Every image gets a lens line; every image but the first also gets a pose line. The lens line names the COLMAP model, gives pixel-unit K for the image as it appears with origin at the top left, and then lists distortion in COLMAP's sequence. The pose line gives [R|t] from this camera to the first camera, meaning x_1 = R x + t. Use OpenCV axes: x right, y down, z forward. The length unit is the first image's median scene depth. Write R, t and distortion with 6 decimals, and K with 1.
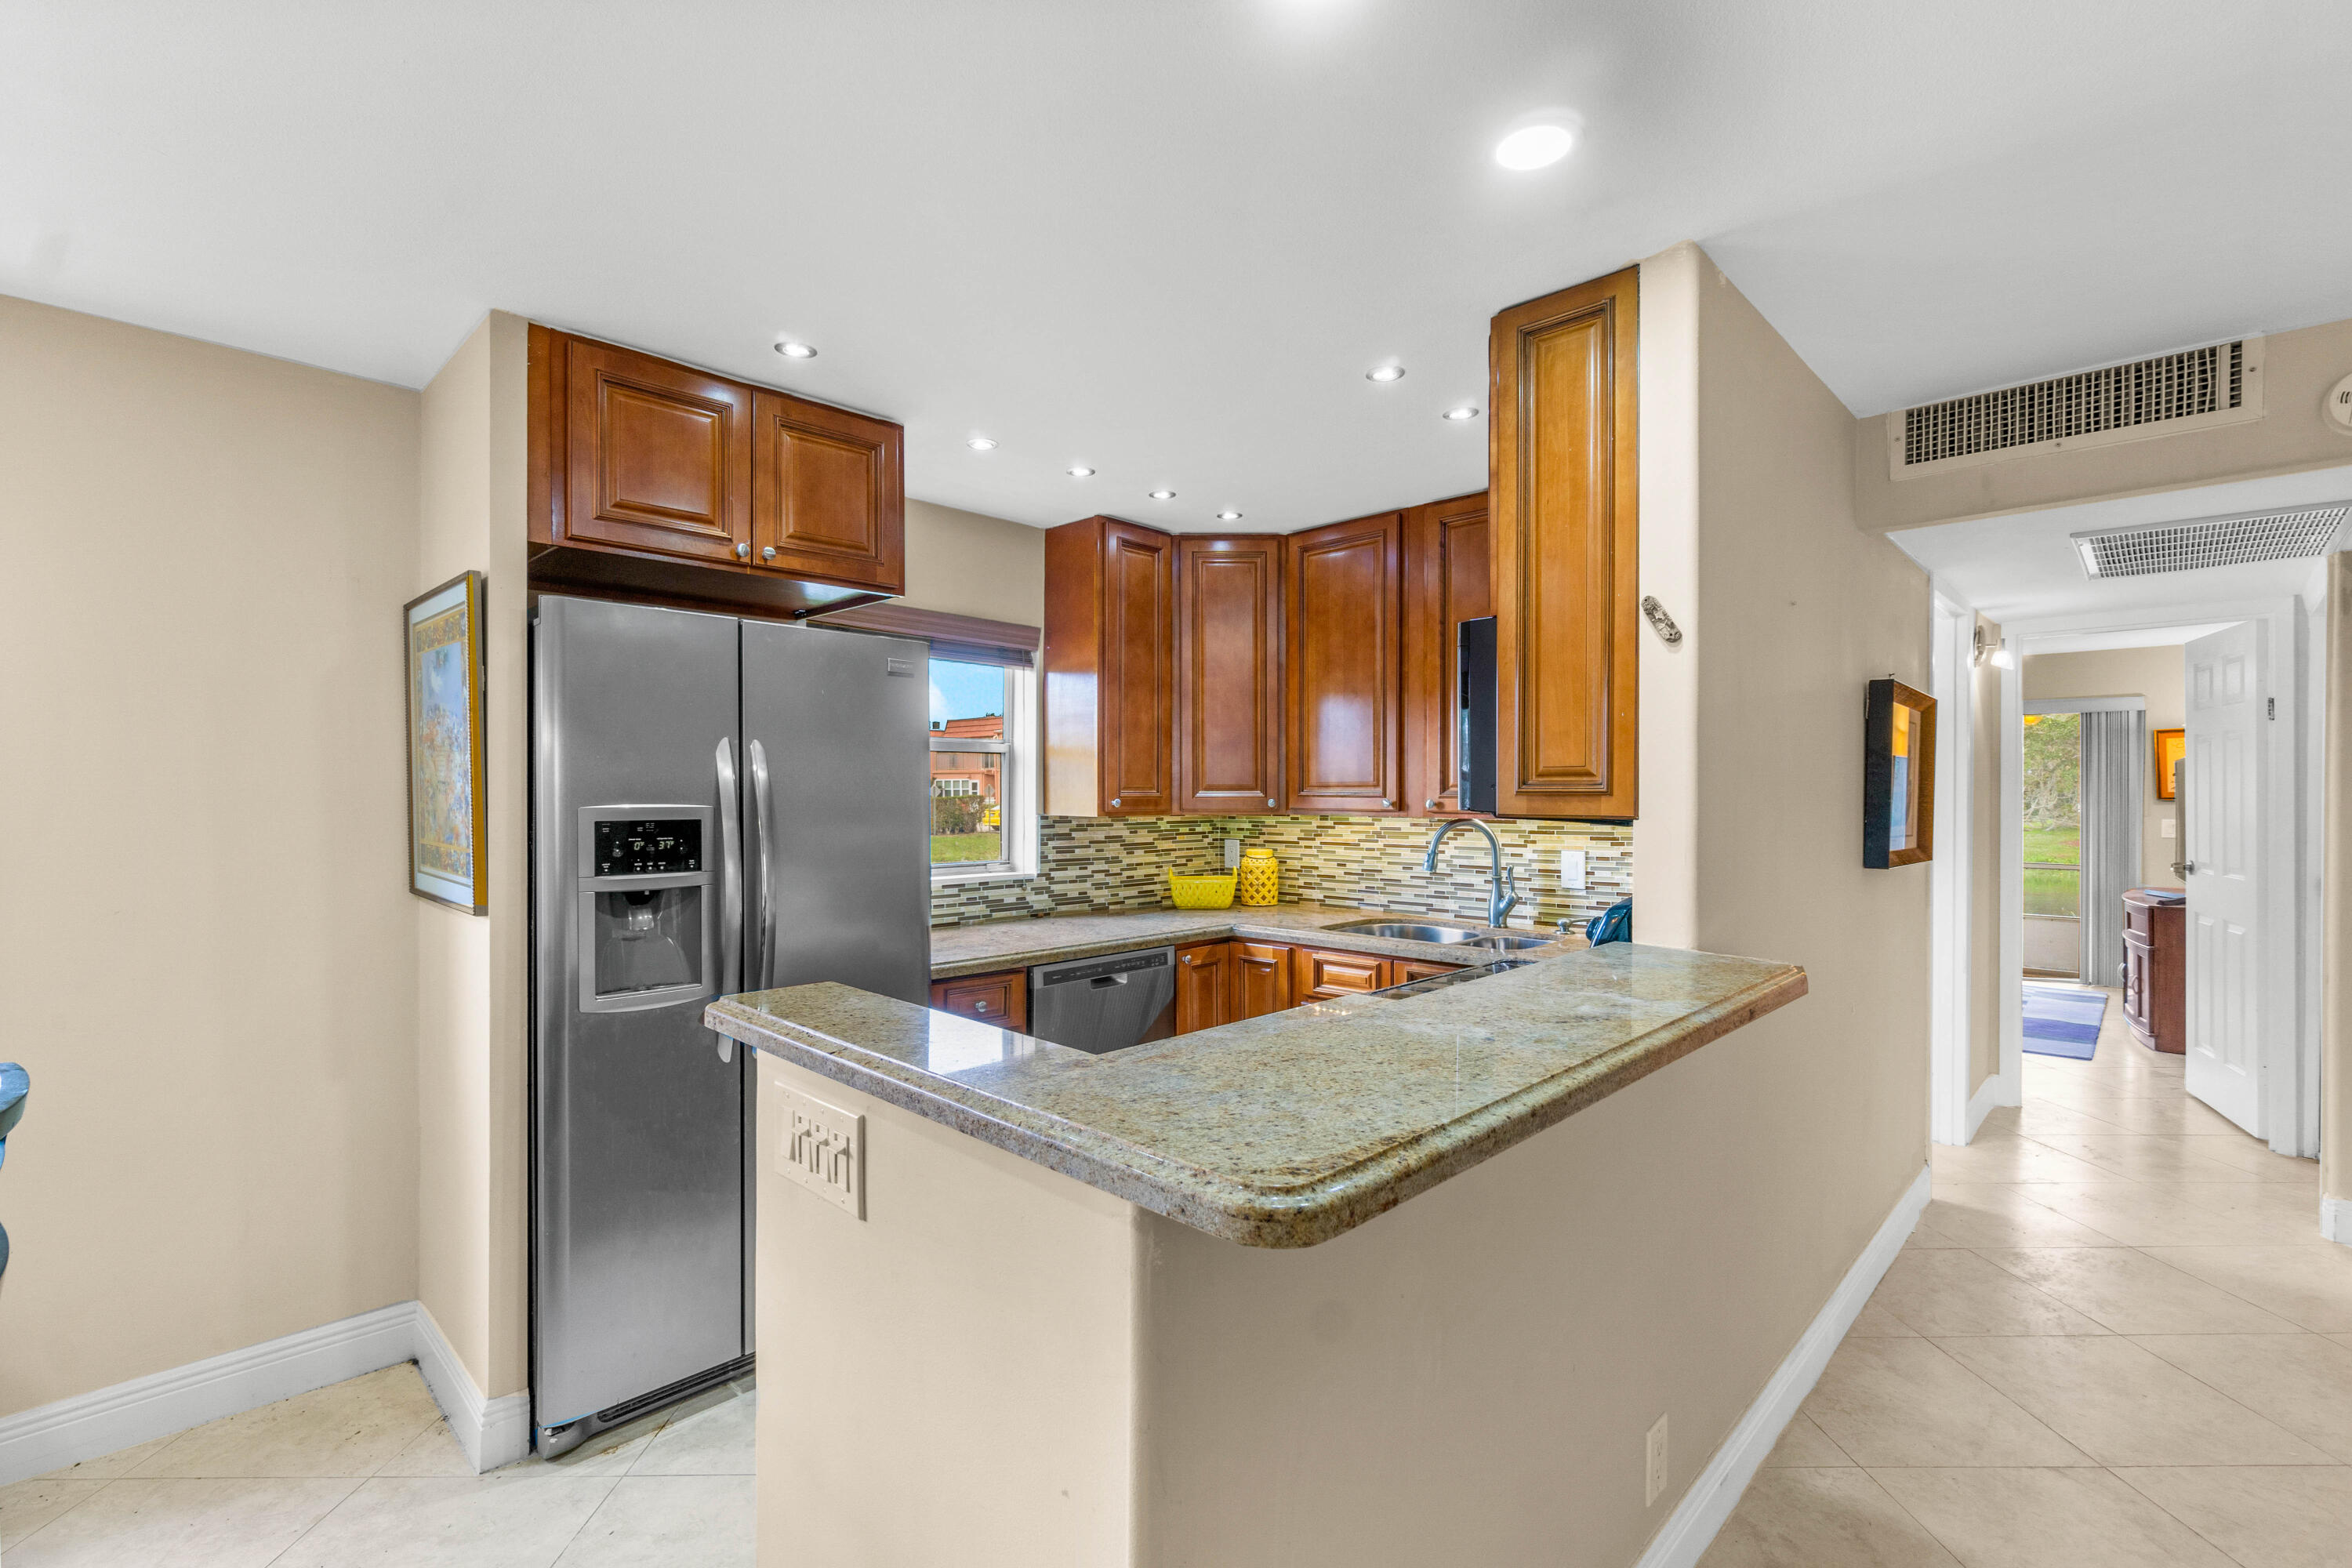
lens RADIAL K [[1045.0, 0, 1158.2], [0, 1045.0, 802.4], [0, 0, 1]] dist [-0.000926, -0.000322]
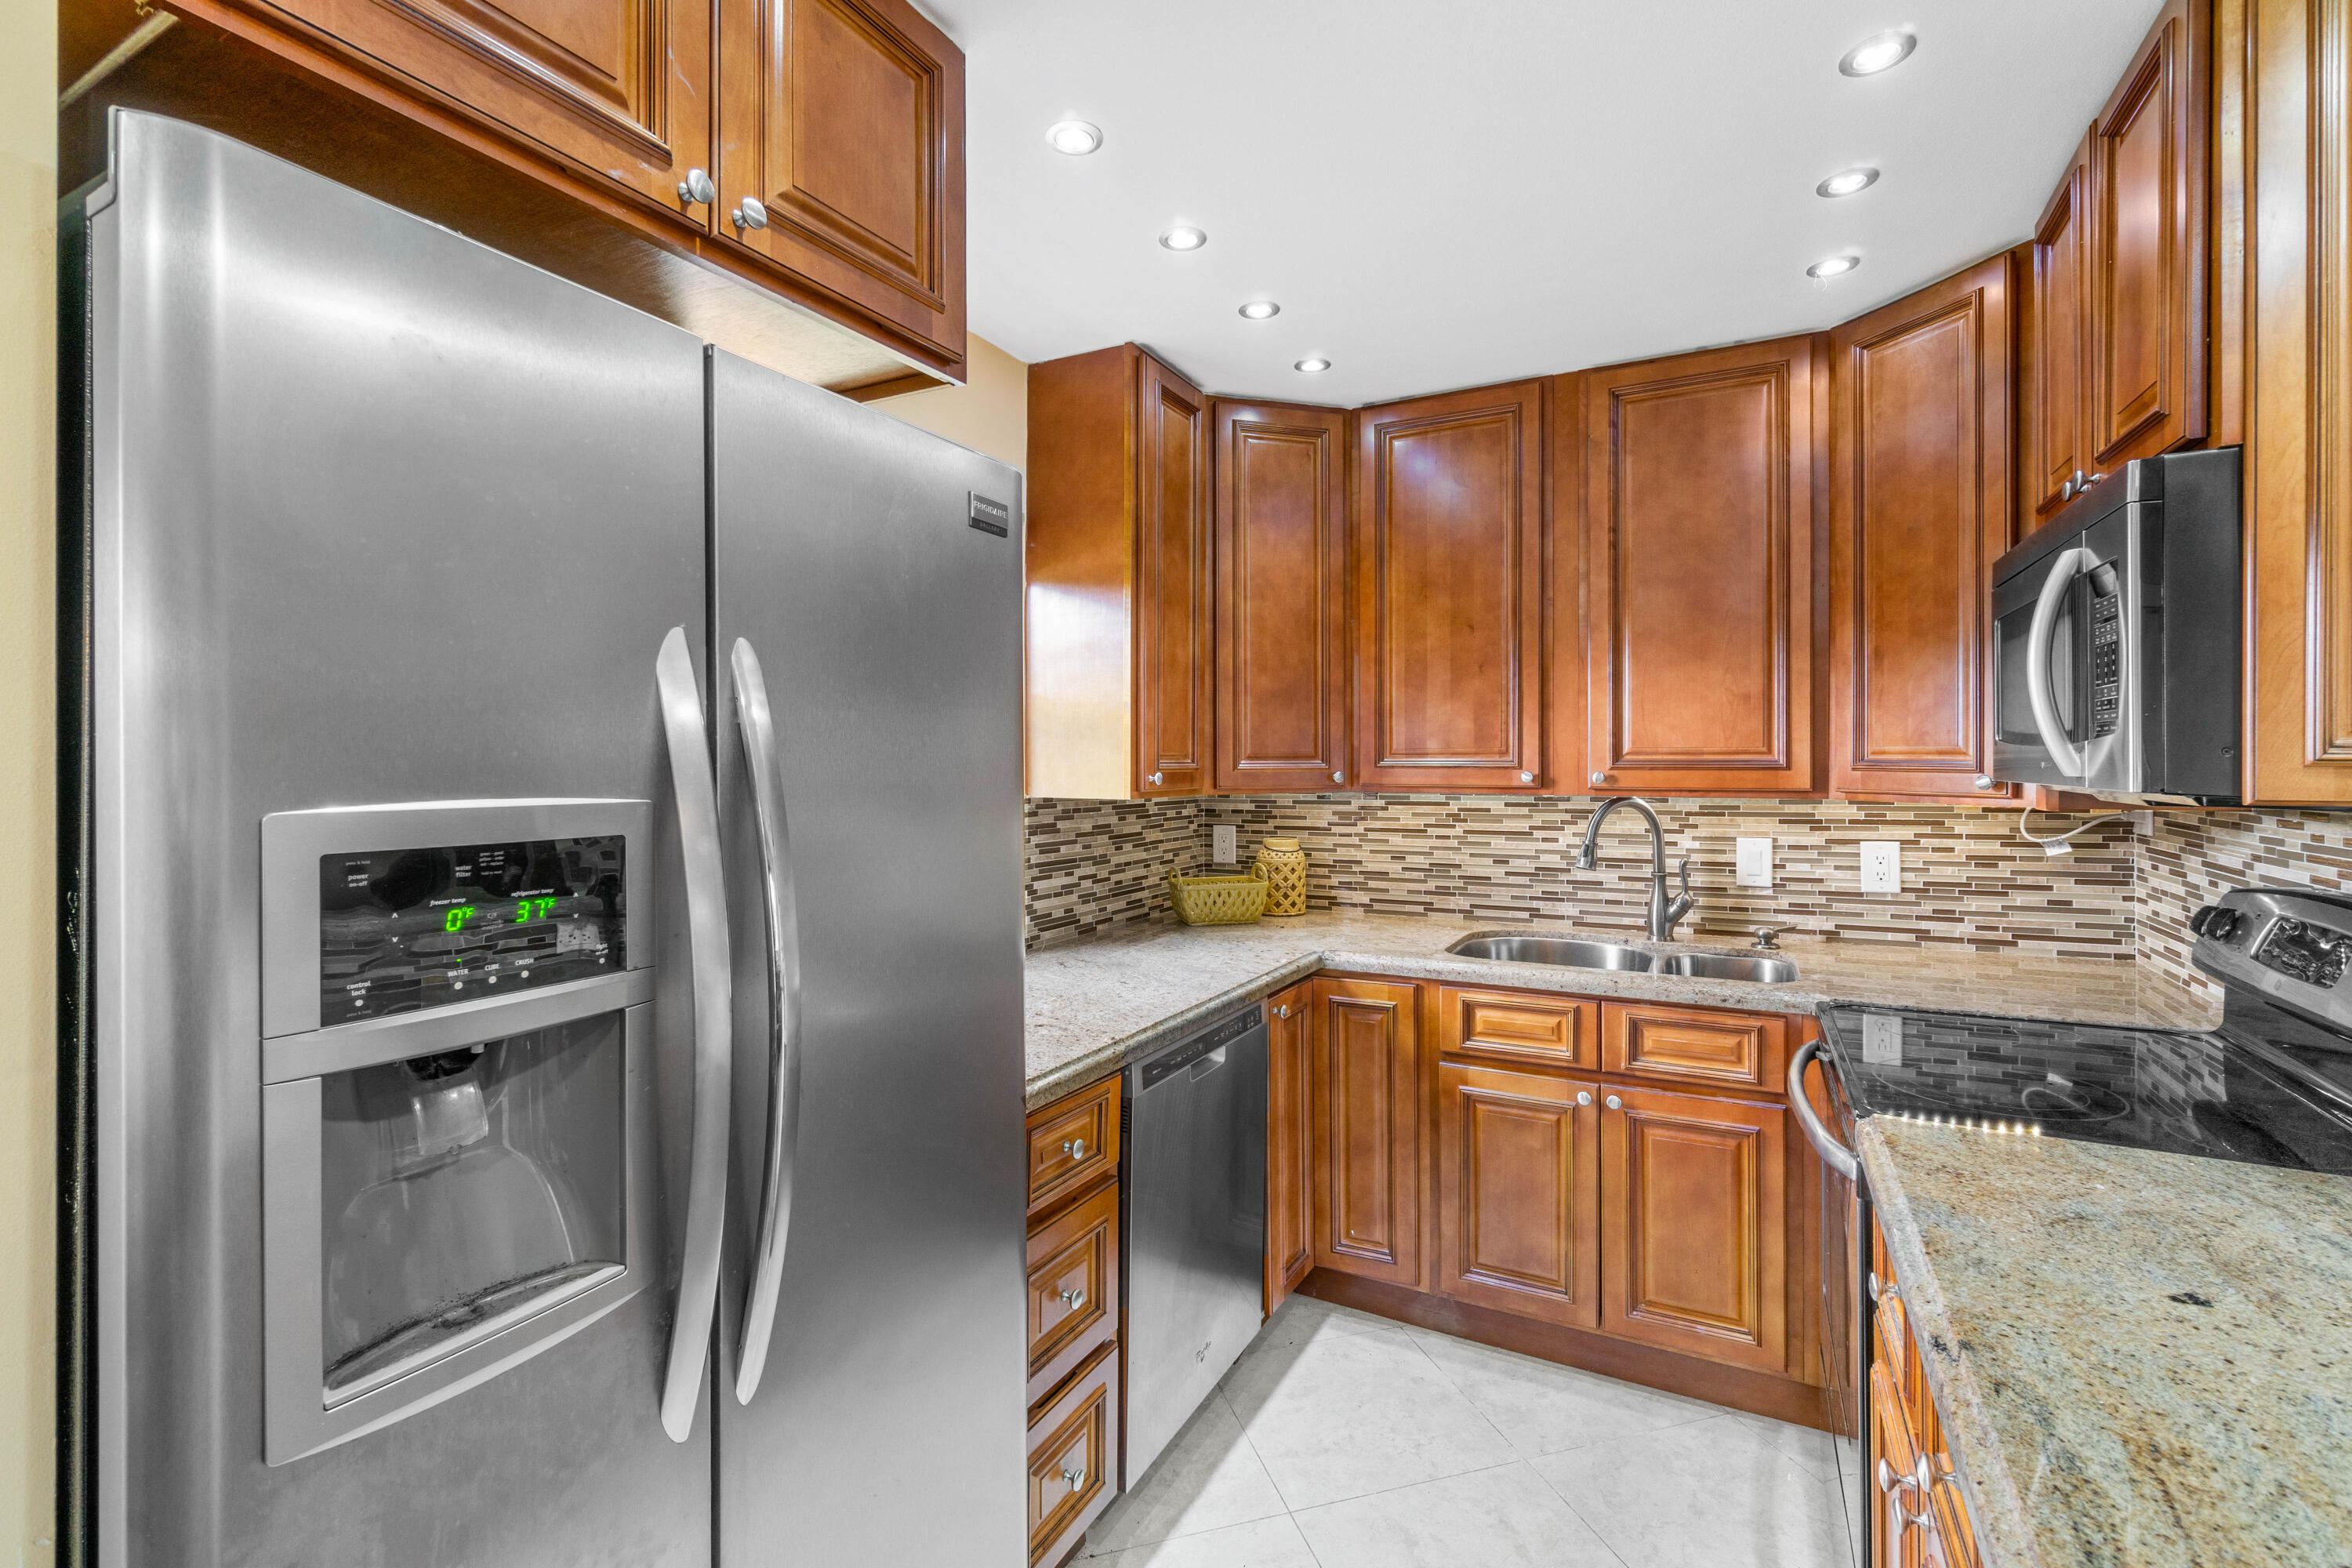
lens RADIAL K [[1045.0, 0, 1164.6], [0, 1045.0, 767.7], [0, 0, 1]] dist [-0.000926, -0.000322]
pose [[0.960691, -0.002938, 0.277606, -0.227061], [0.004110, 0.999985, -0.003640, -0.004047], [-0.277591, 0.004638, 0.960688, 0.370599]]
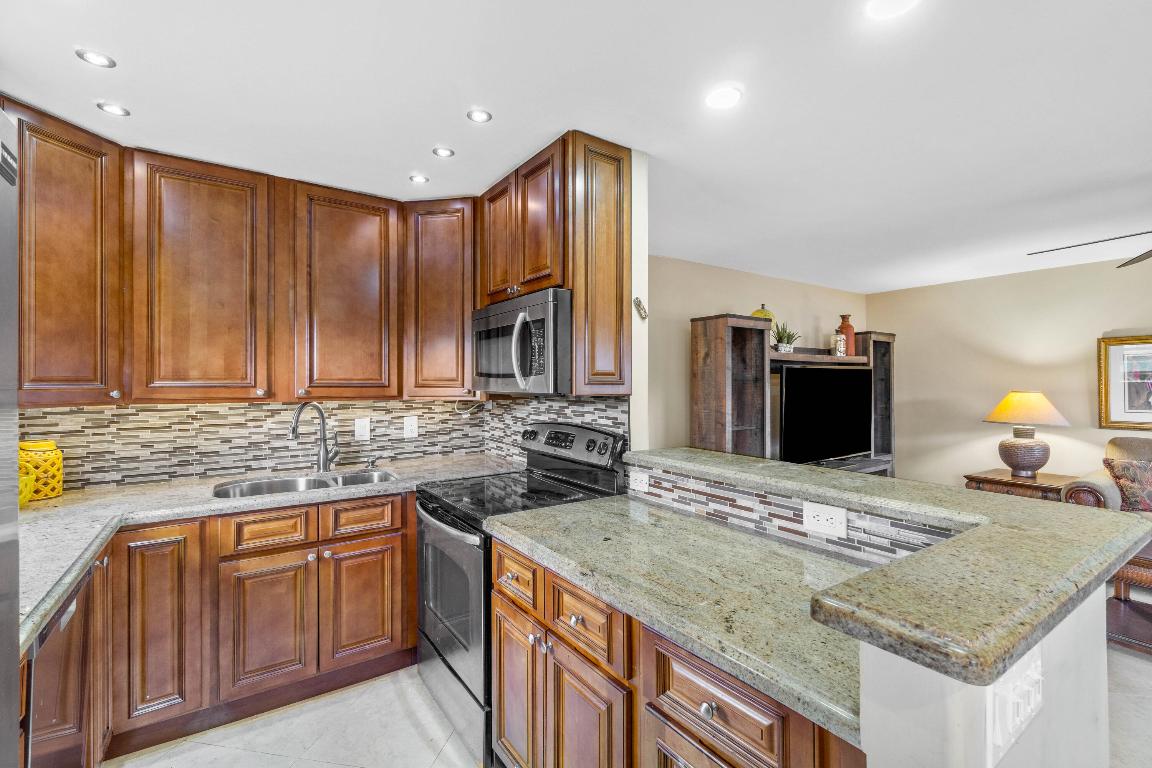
lens RADIAL K [[511.8, 0, 583.9], [0, 511.8, 380.9], [0, 0, 1]] dist [-0.000926, -0.000322]
pose [[0.181467, 0.003263, 0.983392, -0.342642], [0.010222, 0.999934, -0.005204, -0.005789], [-0.983344, 0.010996, 0.181422, 0.482973]]
